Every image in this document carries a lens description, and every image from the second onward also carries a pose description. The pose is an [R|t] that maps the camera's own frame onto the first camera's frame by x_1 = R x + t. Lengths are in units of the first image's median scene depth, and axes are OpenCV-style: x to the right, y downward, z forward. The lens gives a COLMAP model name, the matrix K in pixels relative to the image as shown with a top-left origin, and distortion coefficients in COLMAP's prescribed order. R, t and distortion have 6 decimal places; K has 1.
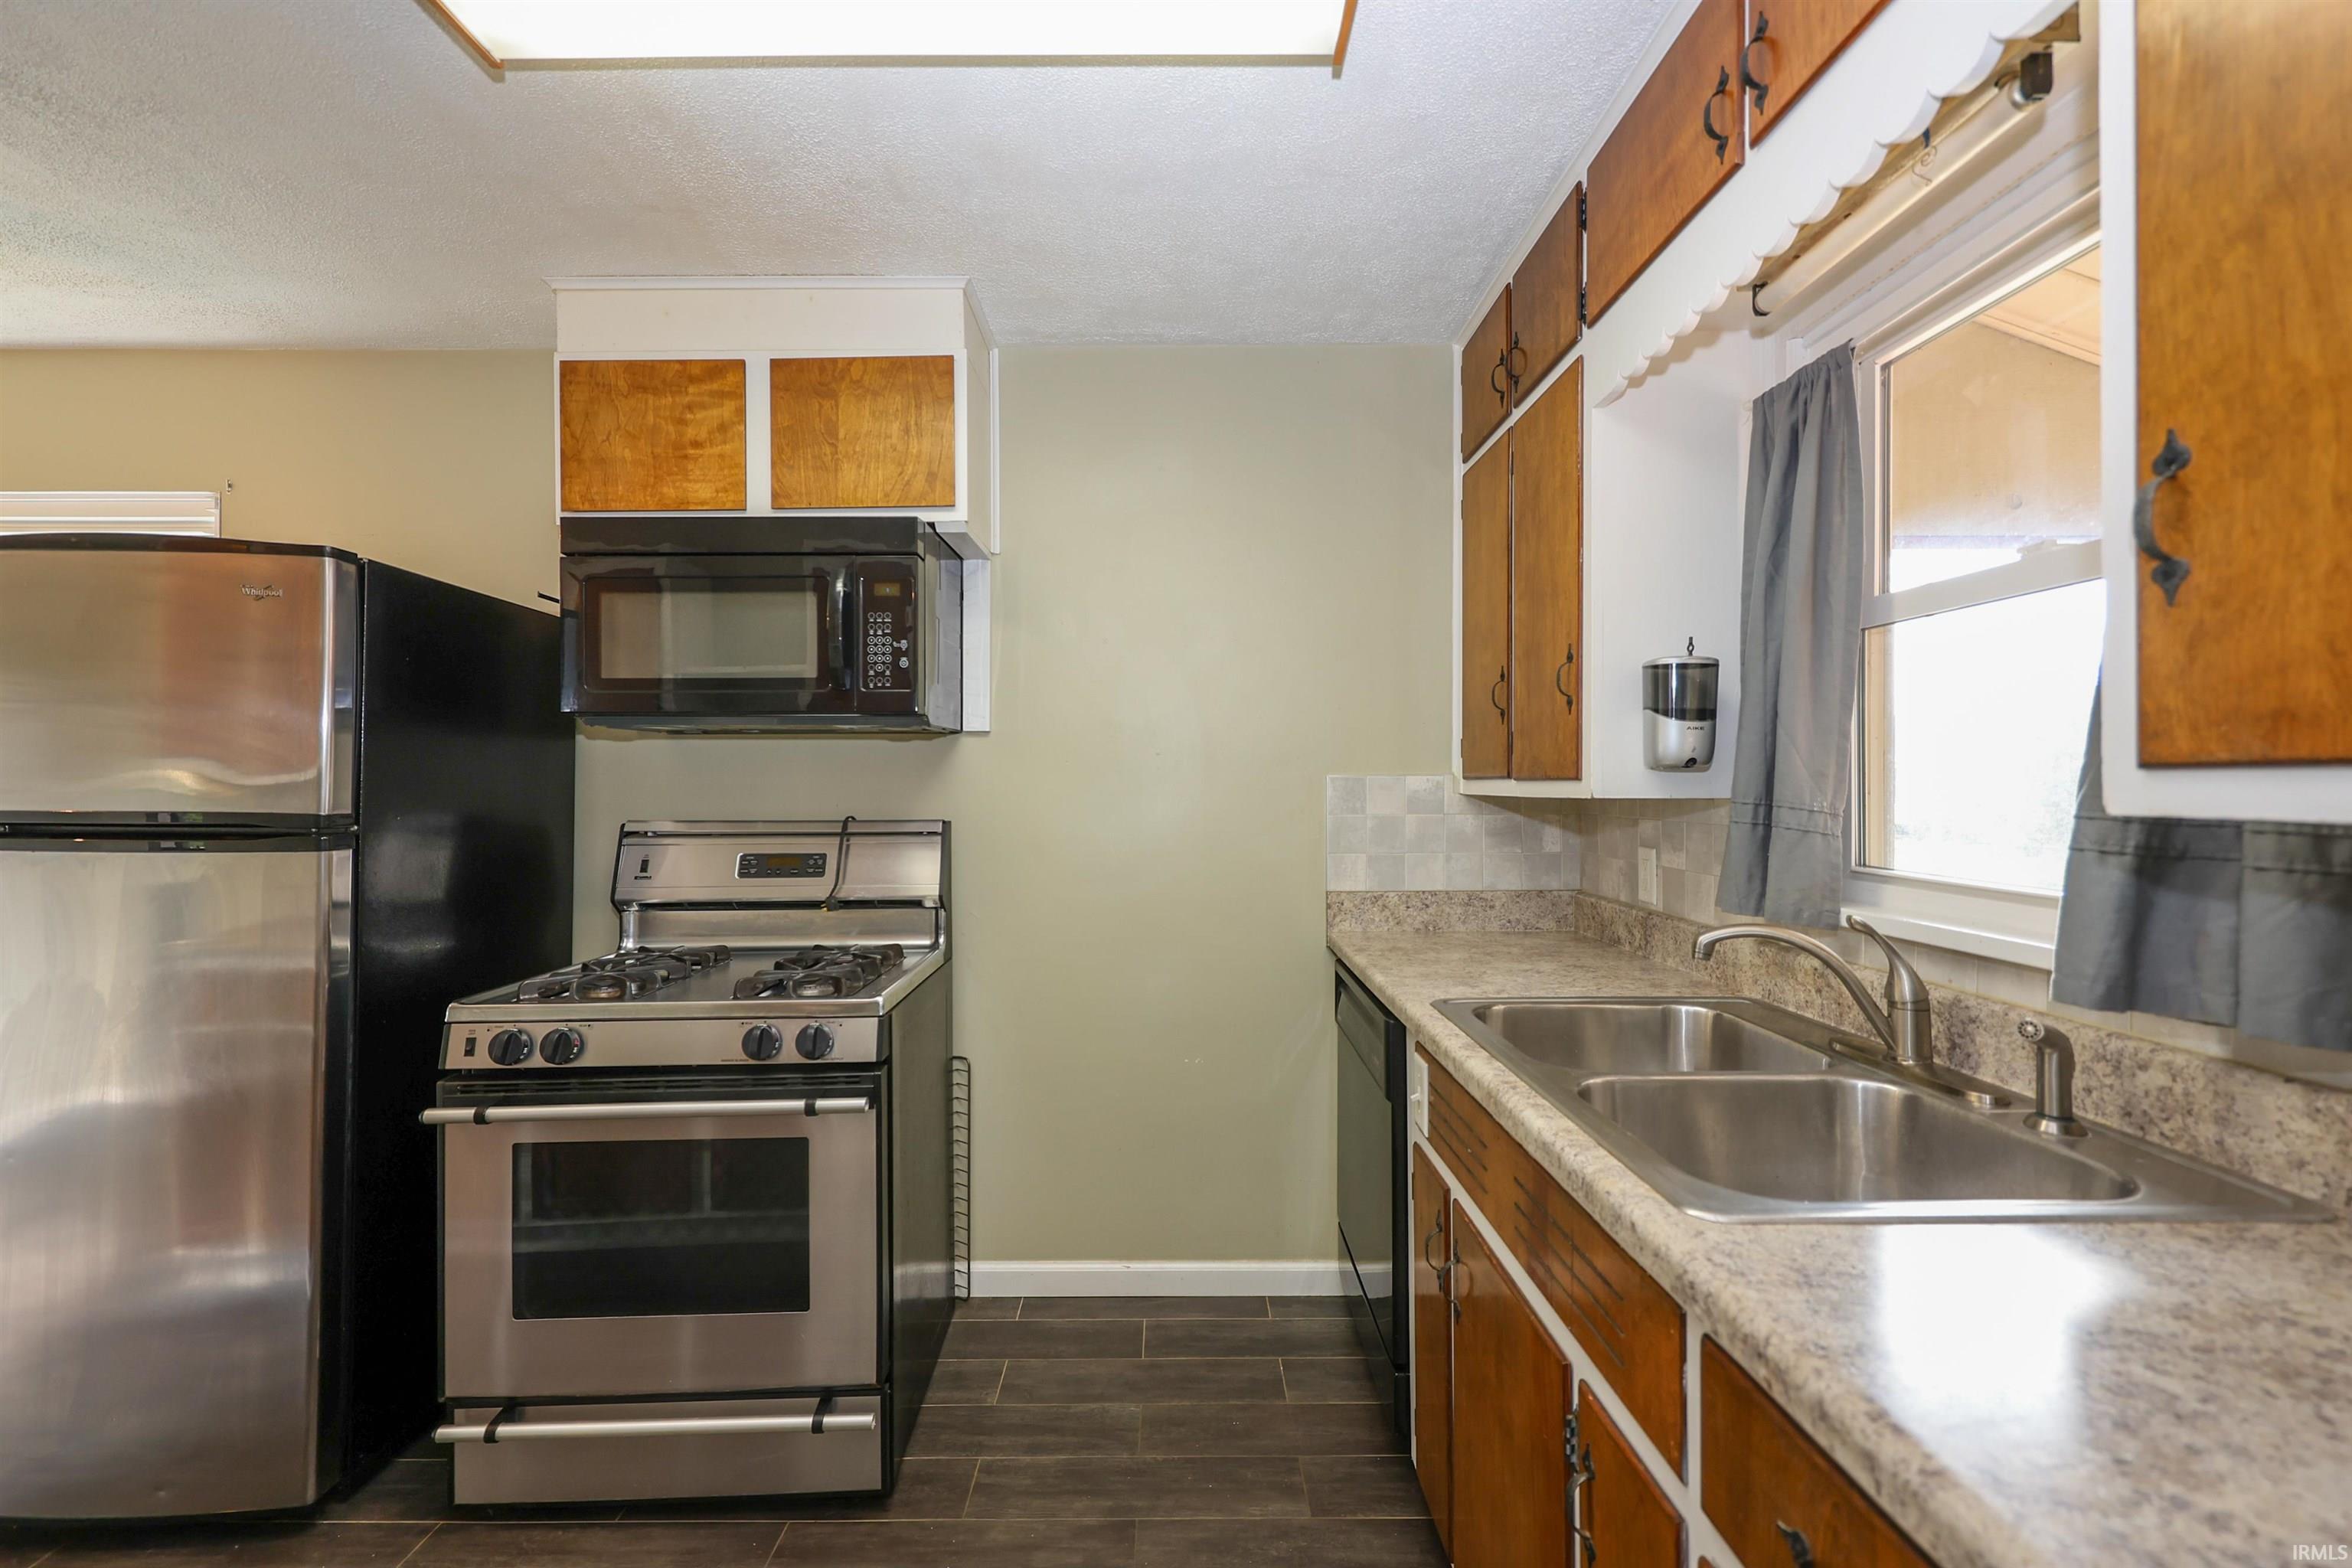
lens RADIAL K [[952.3, 0, 1165.4], [0, 952.3, 781.0], [0, 0, 1]] dist [0.000725, 0.000098]
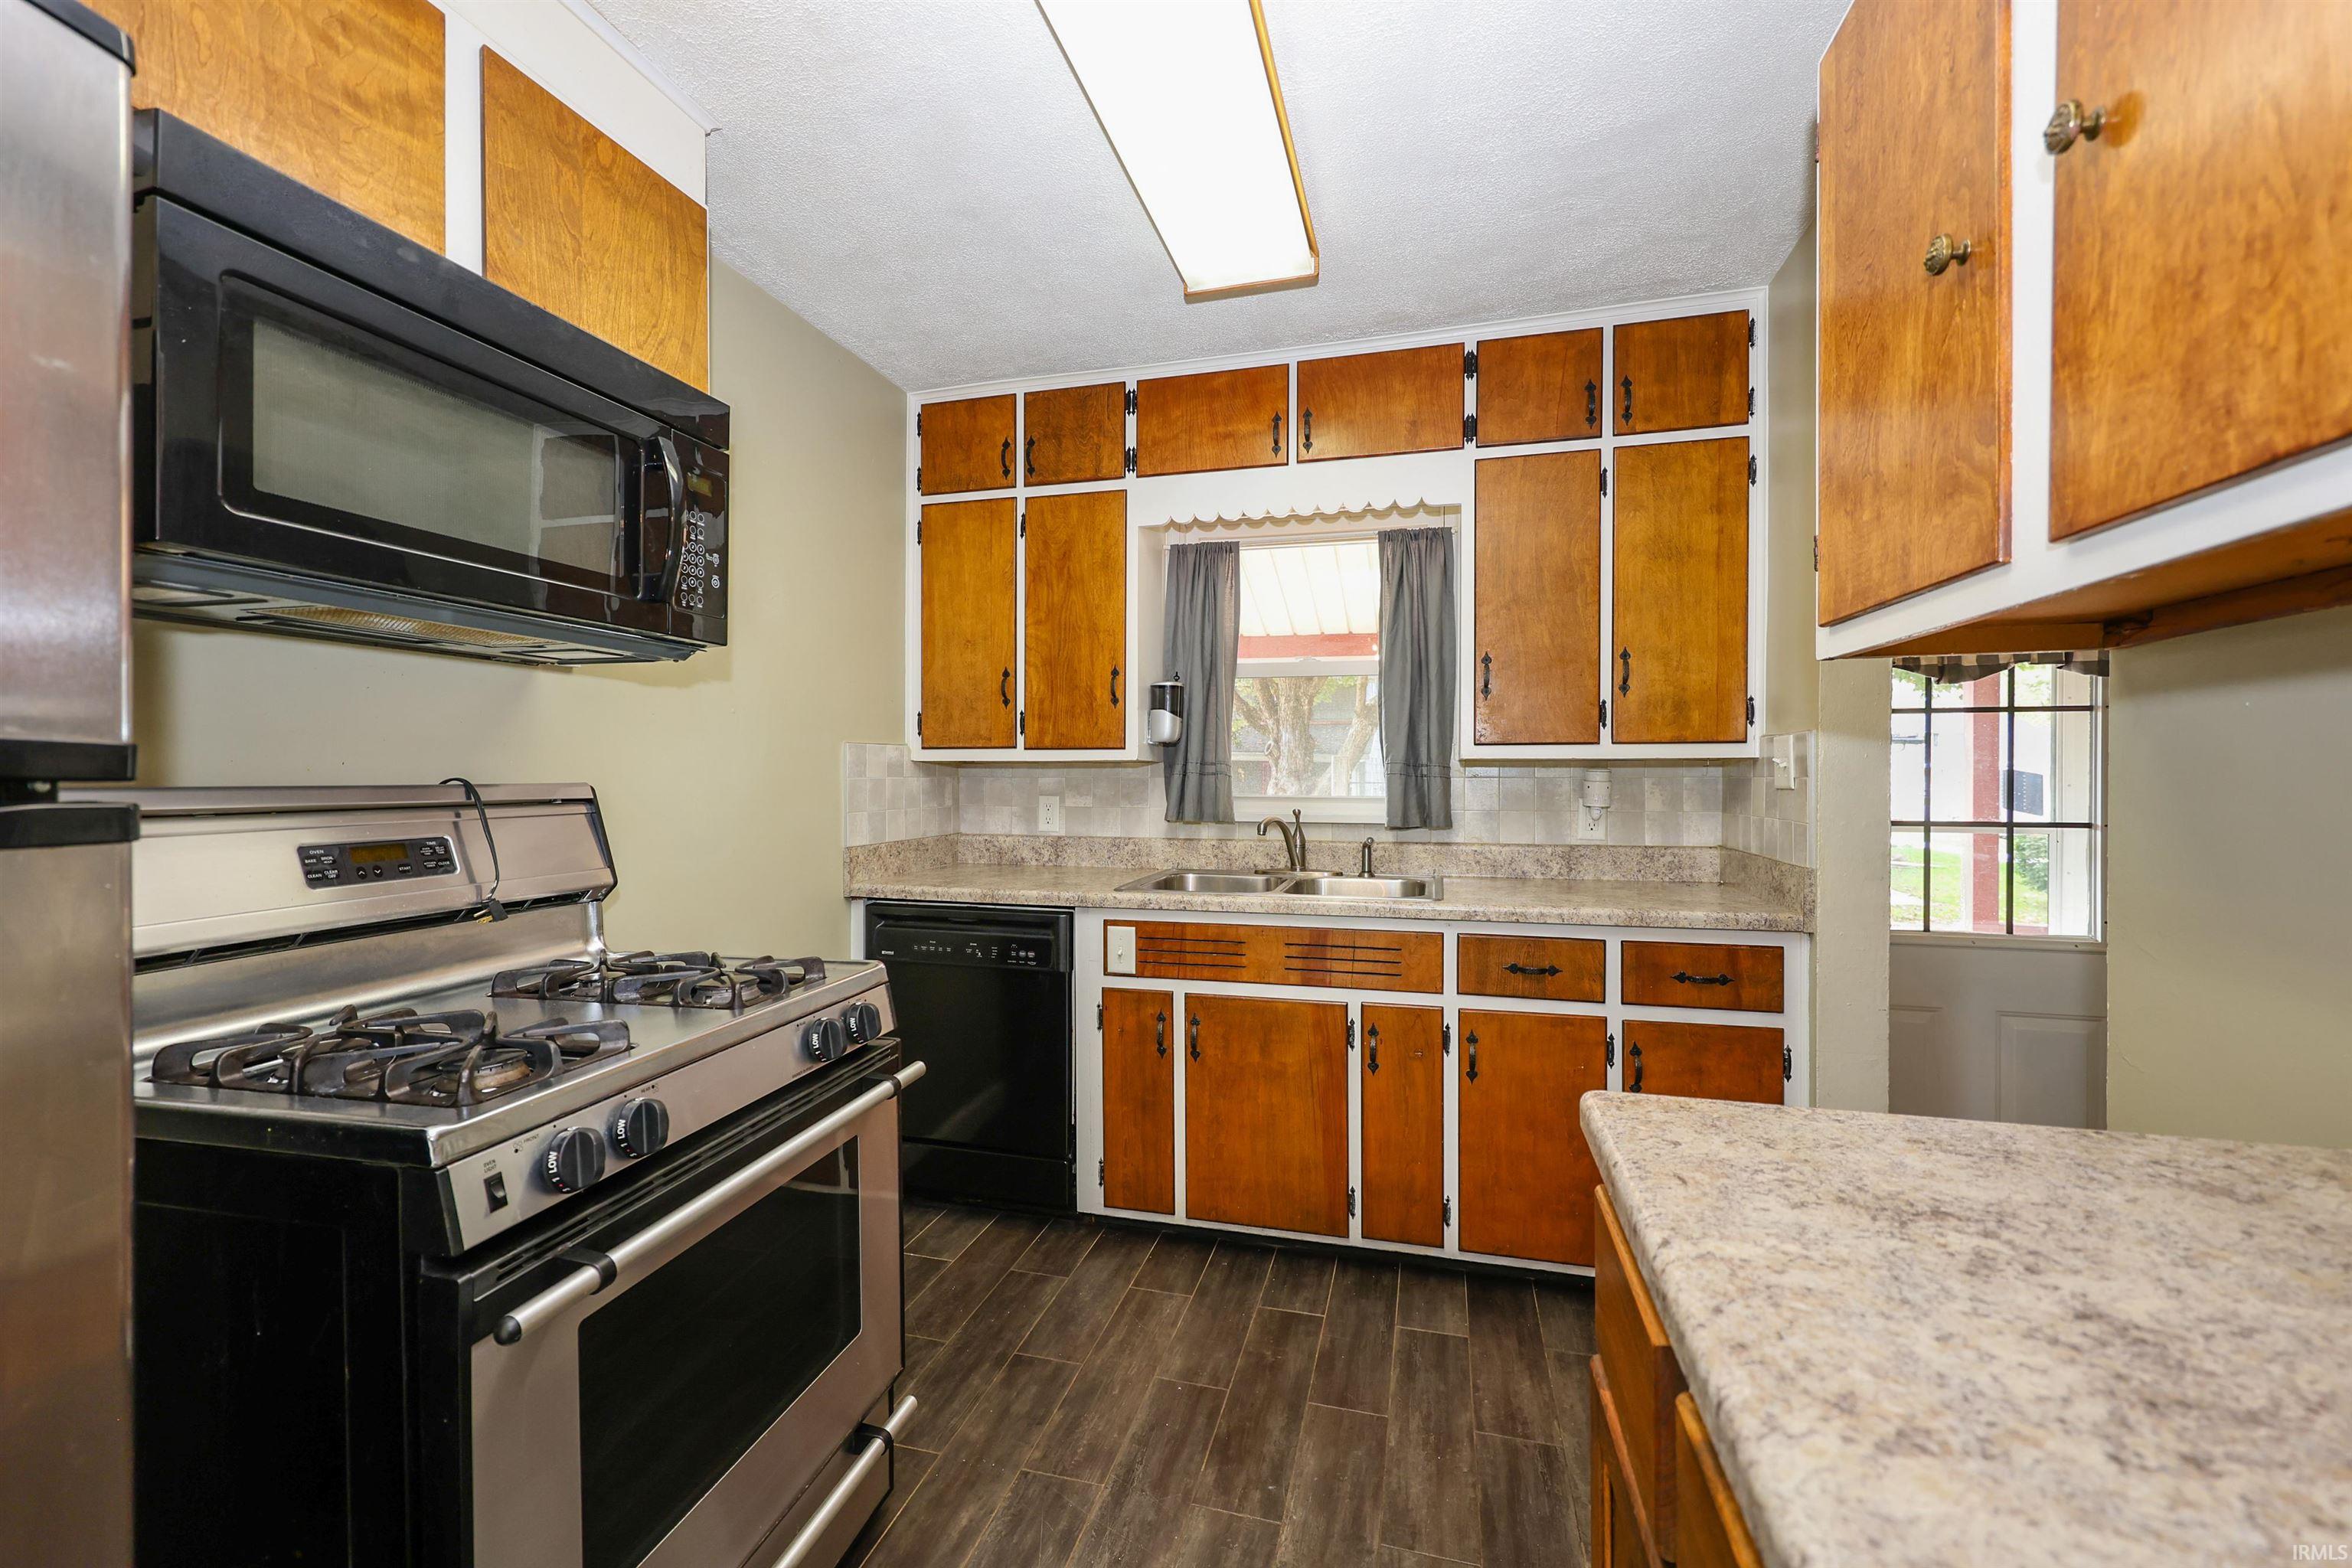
lens RADIAL K [[952.3, 0, 1170.4], [0, 952.3, 780.1], [0, 0, 1]] dist [0.000725, 0.000098]
pose [[0.263431, -0.002005, 0.964676, -0.903820], [-0.005266, 0.999980, 0.003516, 0.036303], [-0.964664, -0.006006, 0.263416, 0.396957]]
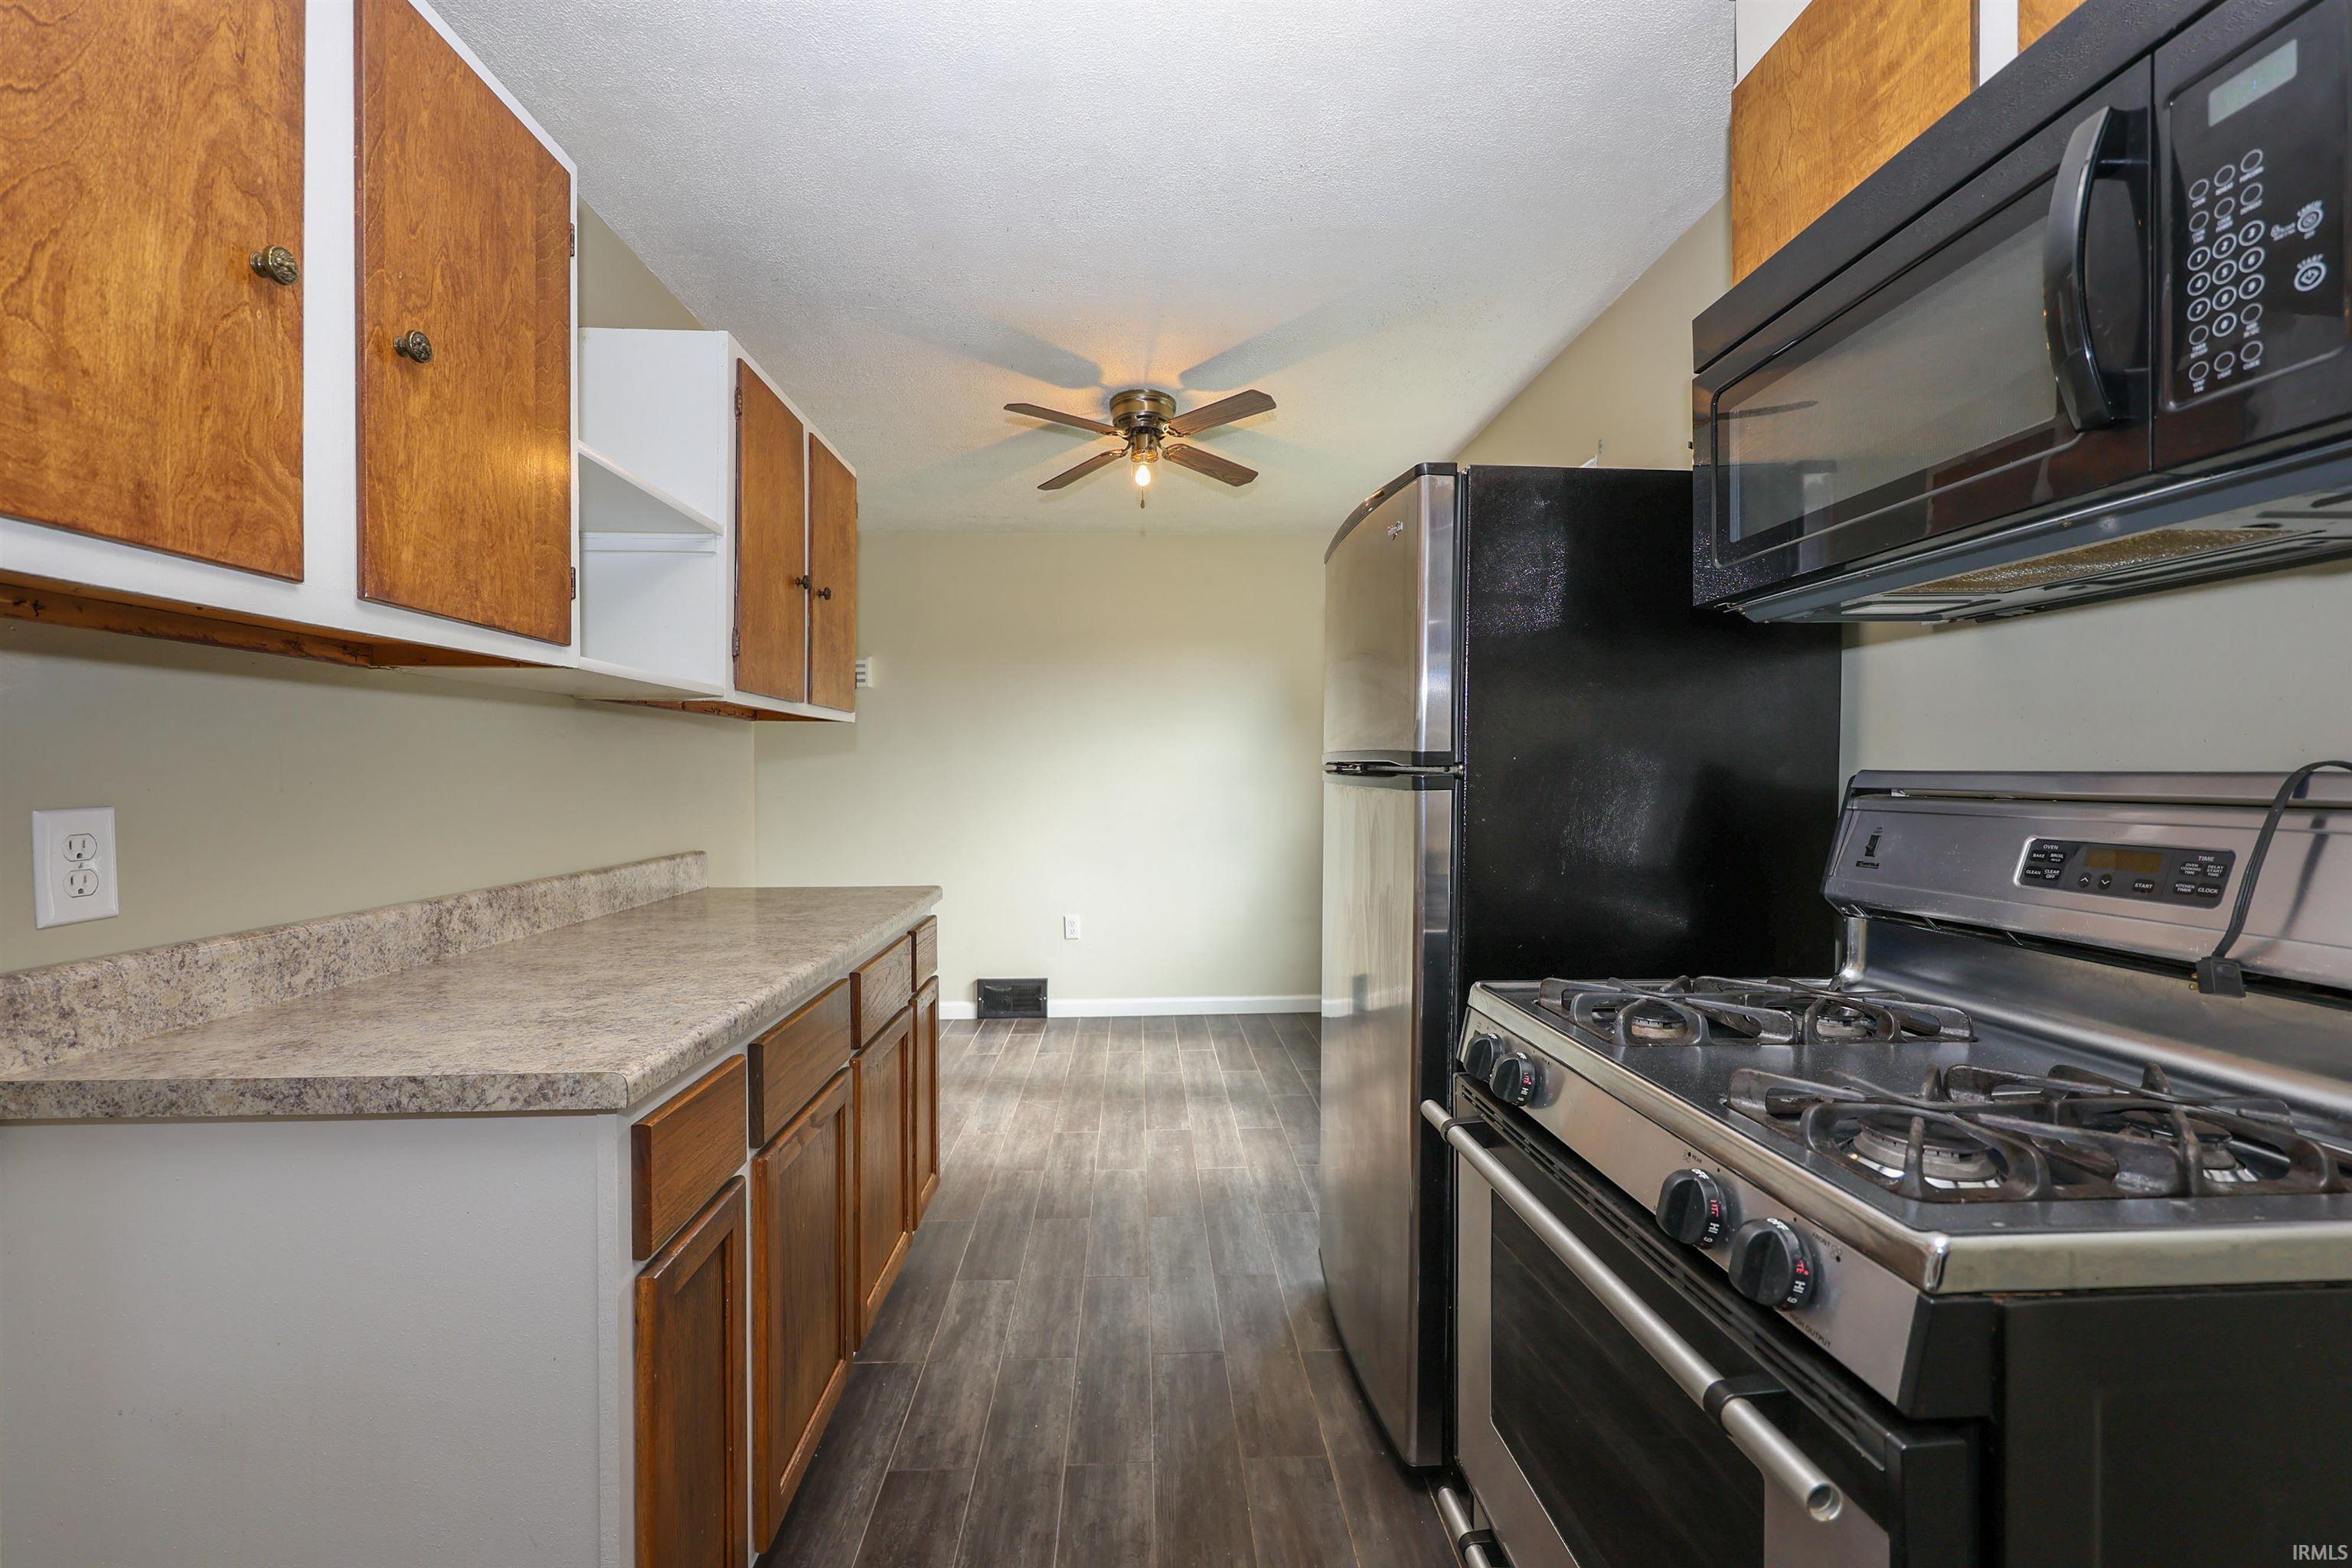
lens RADIAL K [[952.3, 0, 1168.4], [0, 952.3, 789.0], [0, 0, 1]] dist [0.000725, 0.000098]
pose [[0.035376, 0.022434, -0.999122, 0.038664], [0.009115, 0.999699, 0.022769, 0.038193], [0.999333, -0.009913, 0.035161, 0.569398]]
